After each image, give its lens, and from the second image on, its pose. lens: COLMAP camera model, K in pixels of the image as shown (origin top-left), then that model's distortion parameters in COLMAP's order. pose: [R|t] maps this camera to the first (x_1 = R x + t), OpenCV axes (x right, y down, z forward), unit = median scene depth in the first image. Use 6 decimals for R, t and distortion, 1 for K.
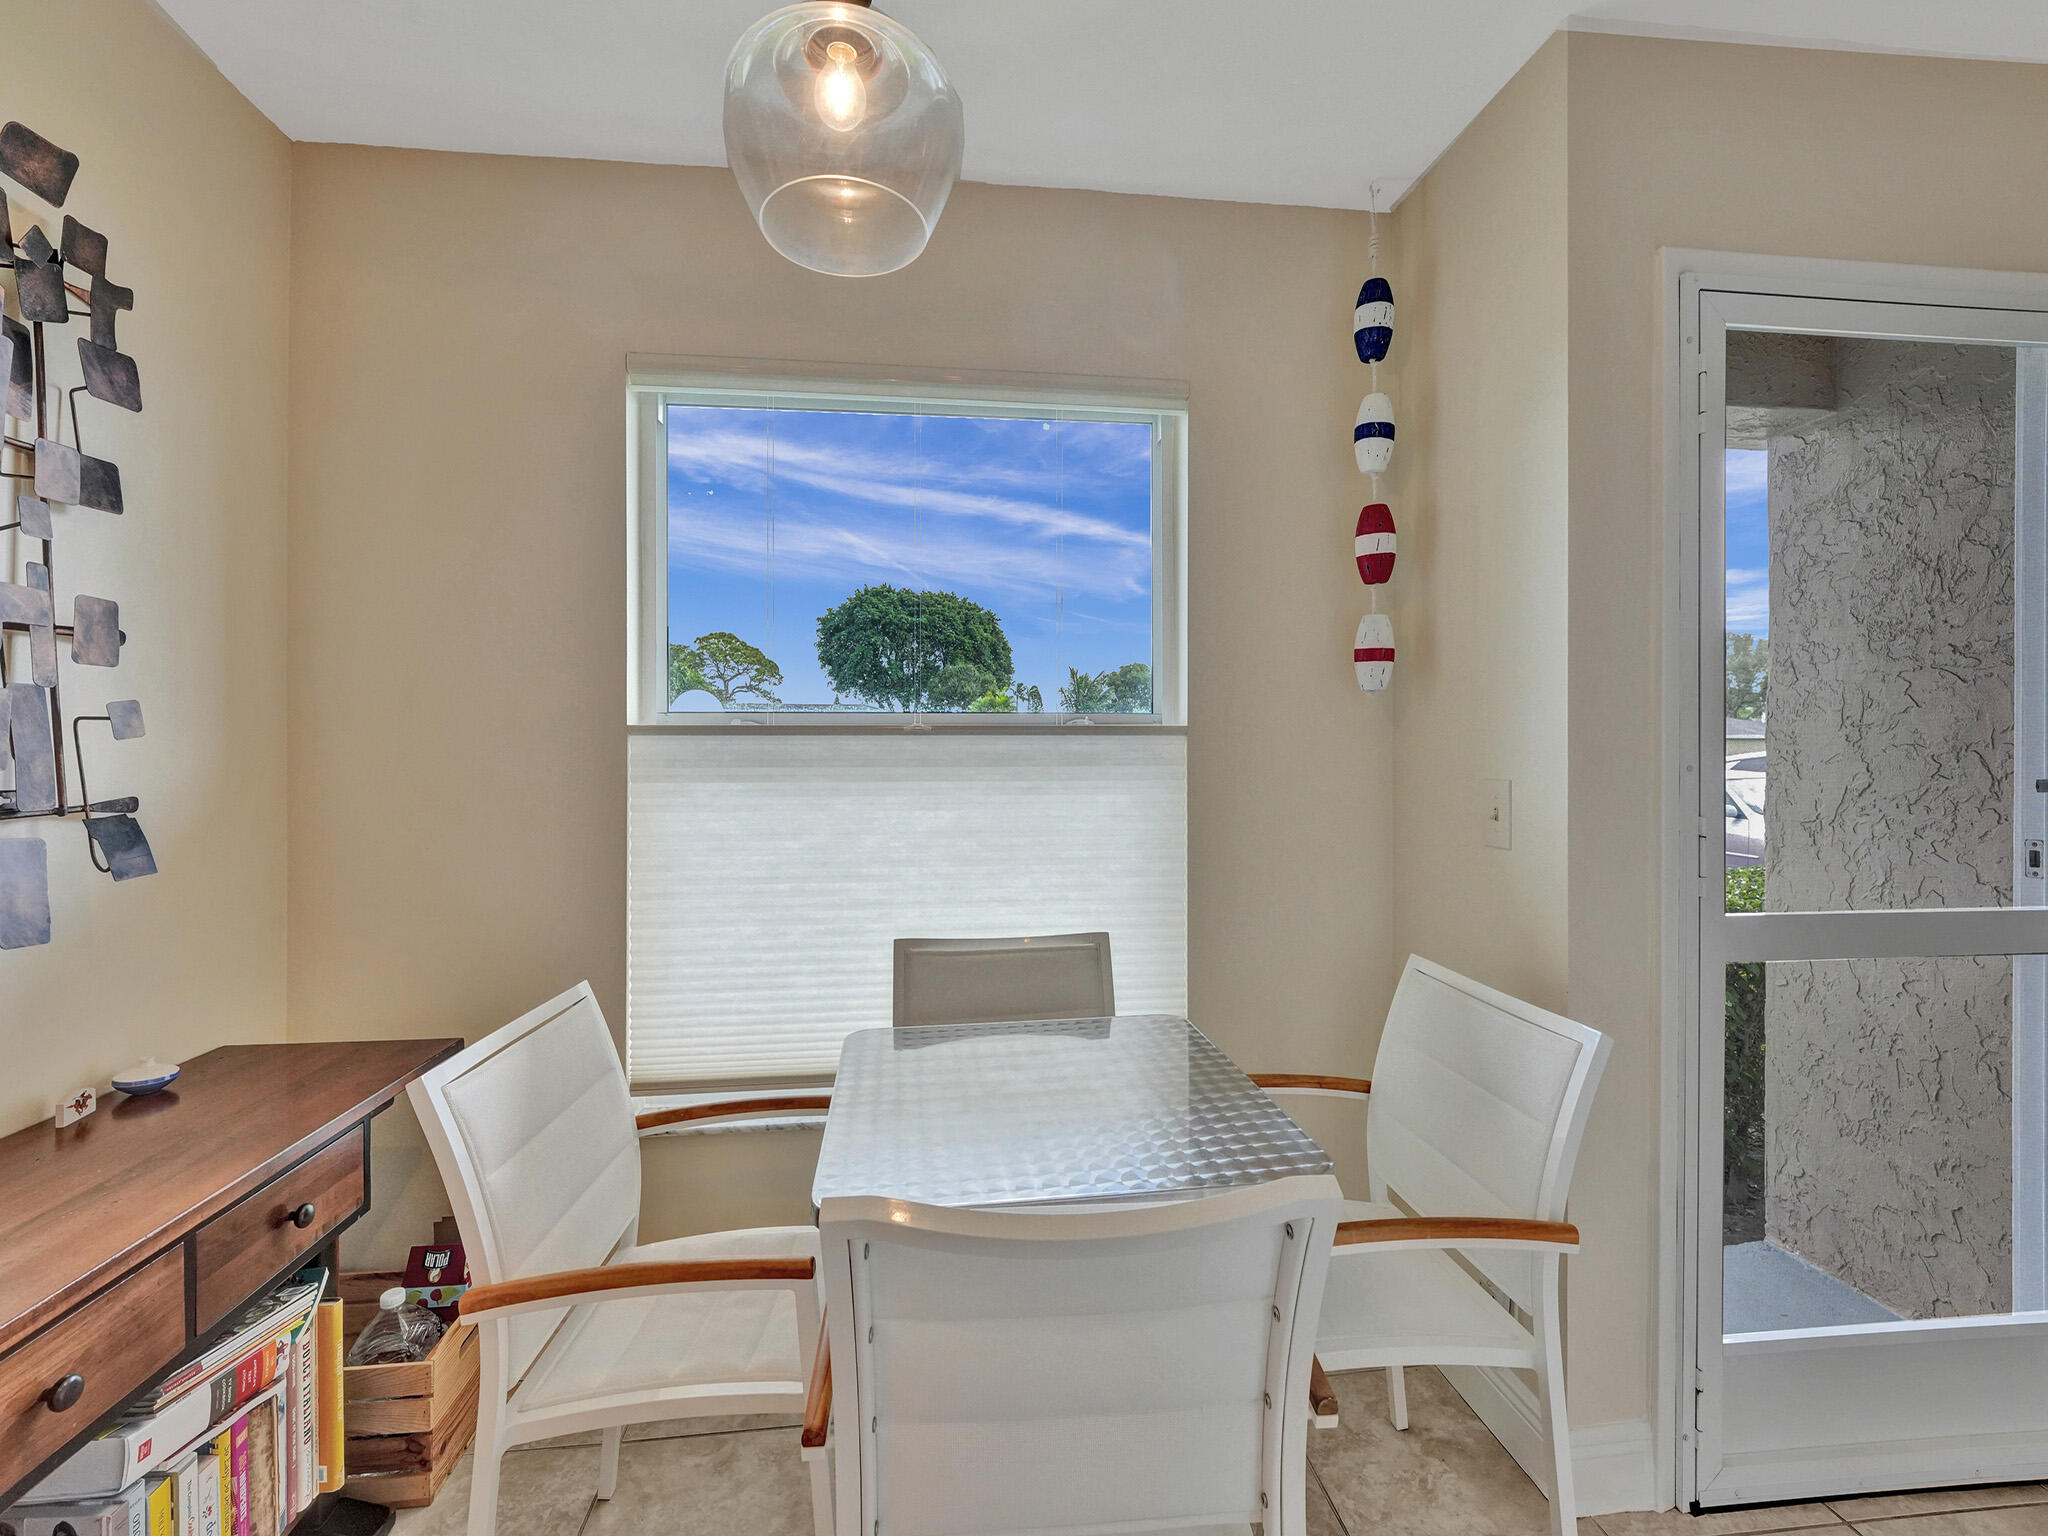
lens RADIAL K [[837.2, 0, 1024.7], [0, 837.2, 757.6], [0, 0, 1]] dist [-0.016173, 0.000454]
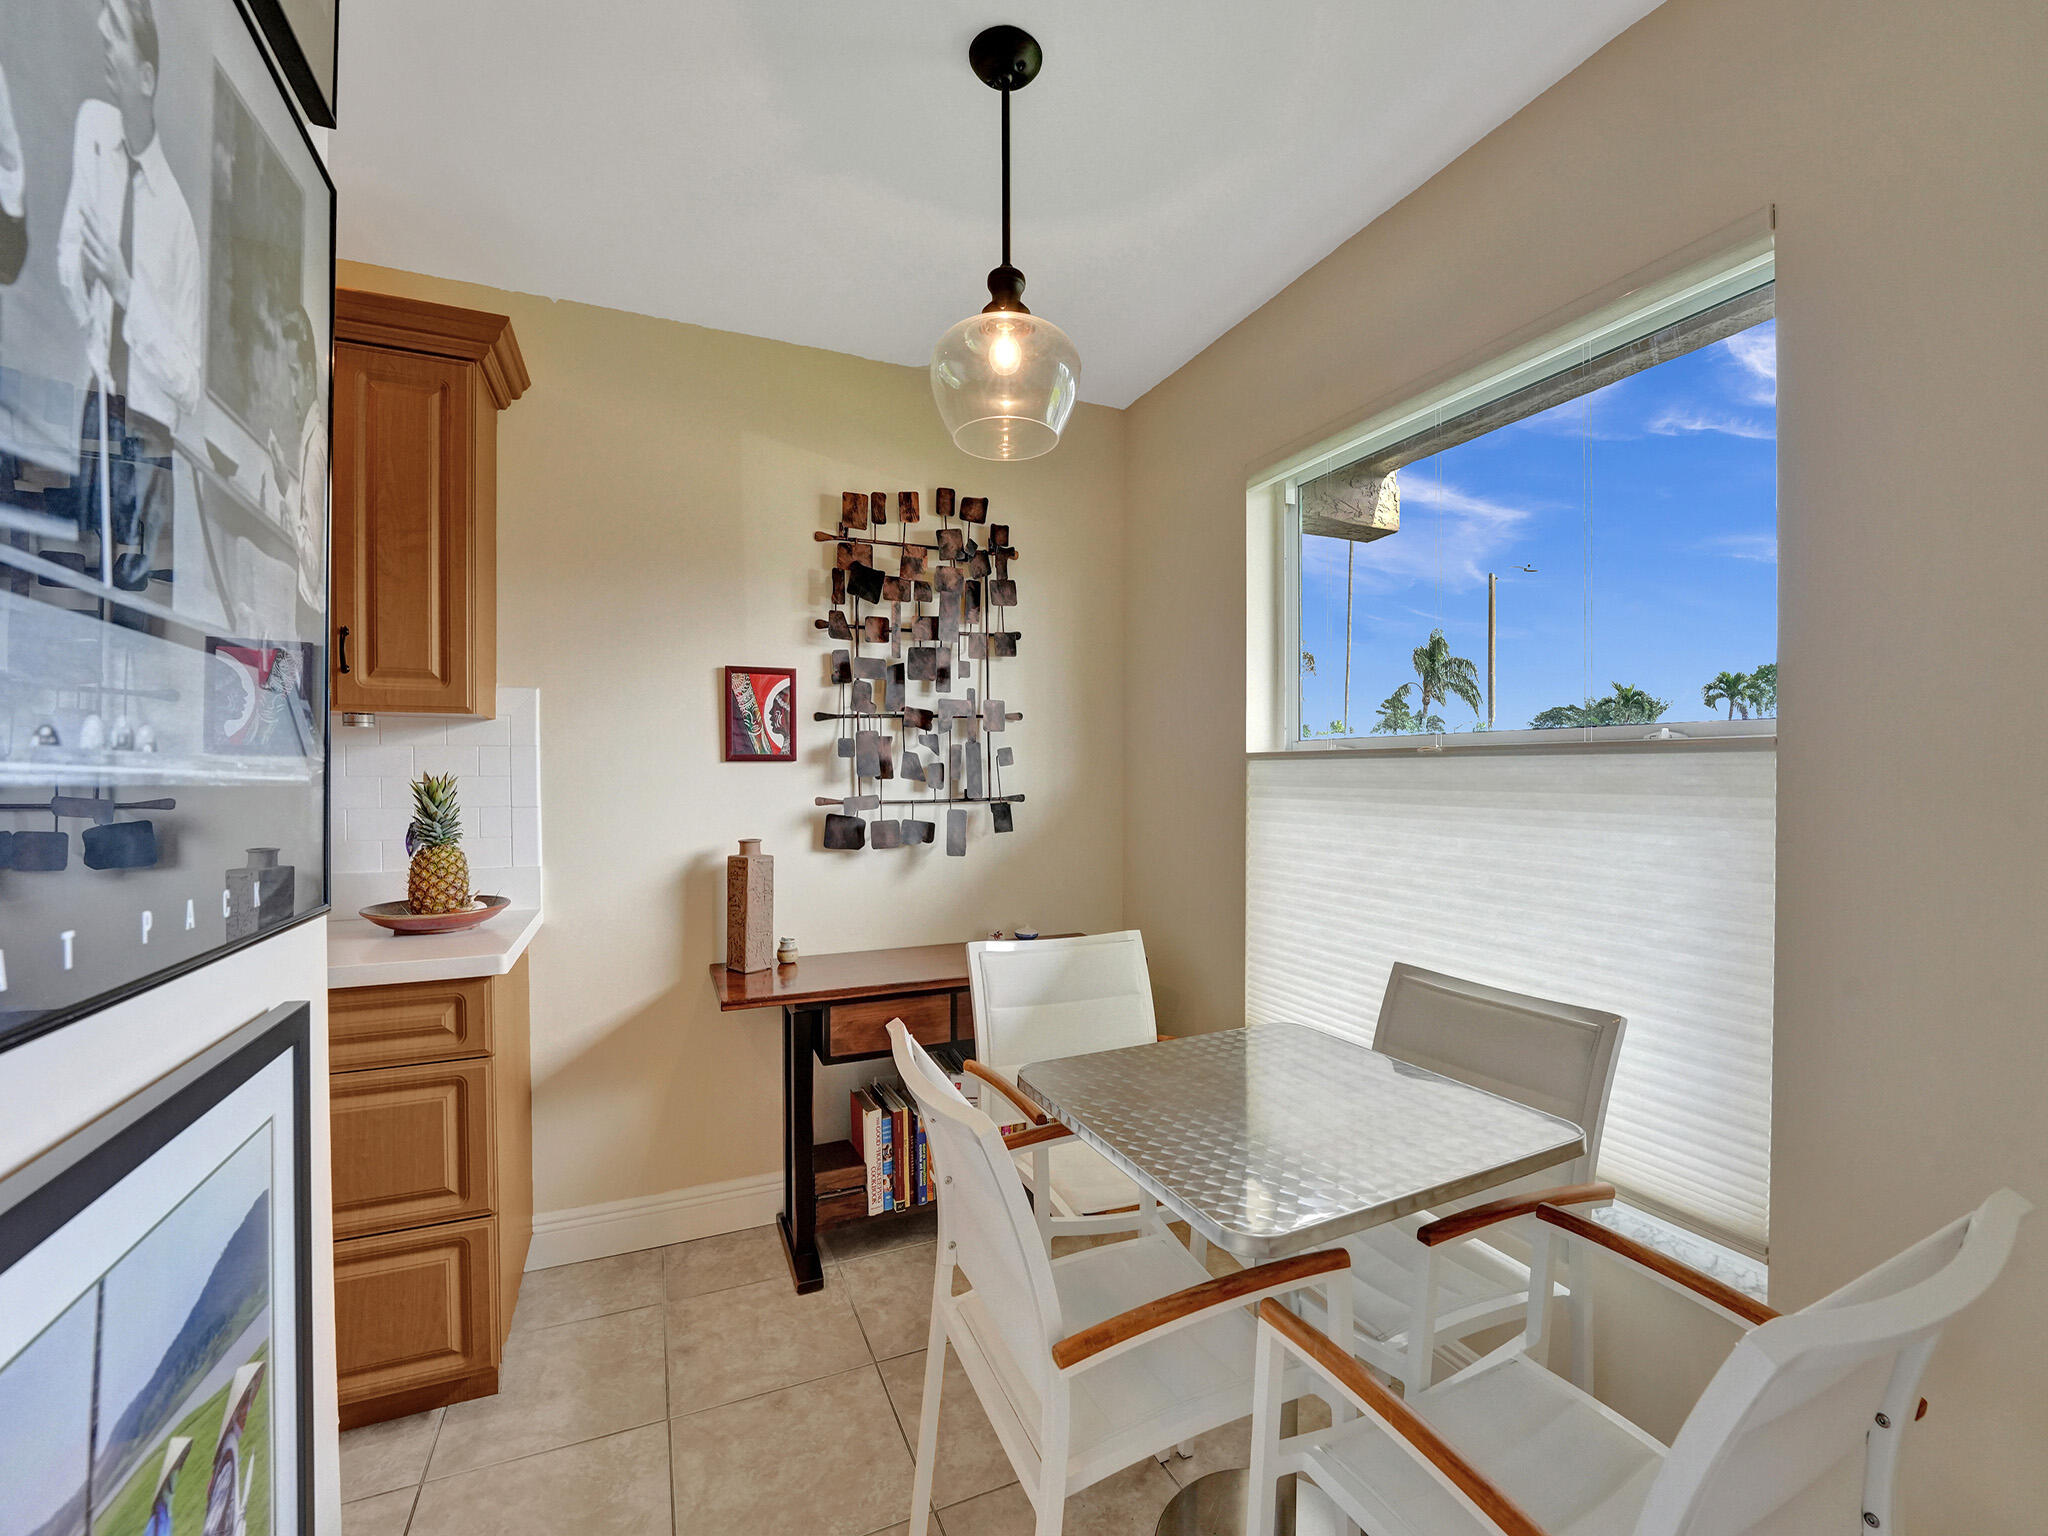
lens RADIAL K [[837.2, 0, 1025.7], [0, 837.2, 775.8], [0, 0, 1]] dist [-0.016173, 0.000454]
pose [[0.317567, 0.007322, -0.948208, 0.635915], [-0.006420, 0.999964, 0.005572, -0.007606], [0.948214, 0.004318, 0.317602, 0.255788]]
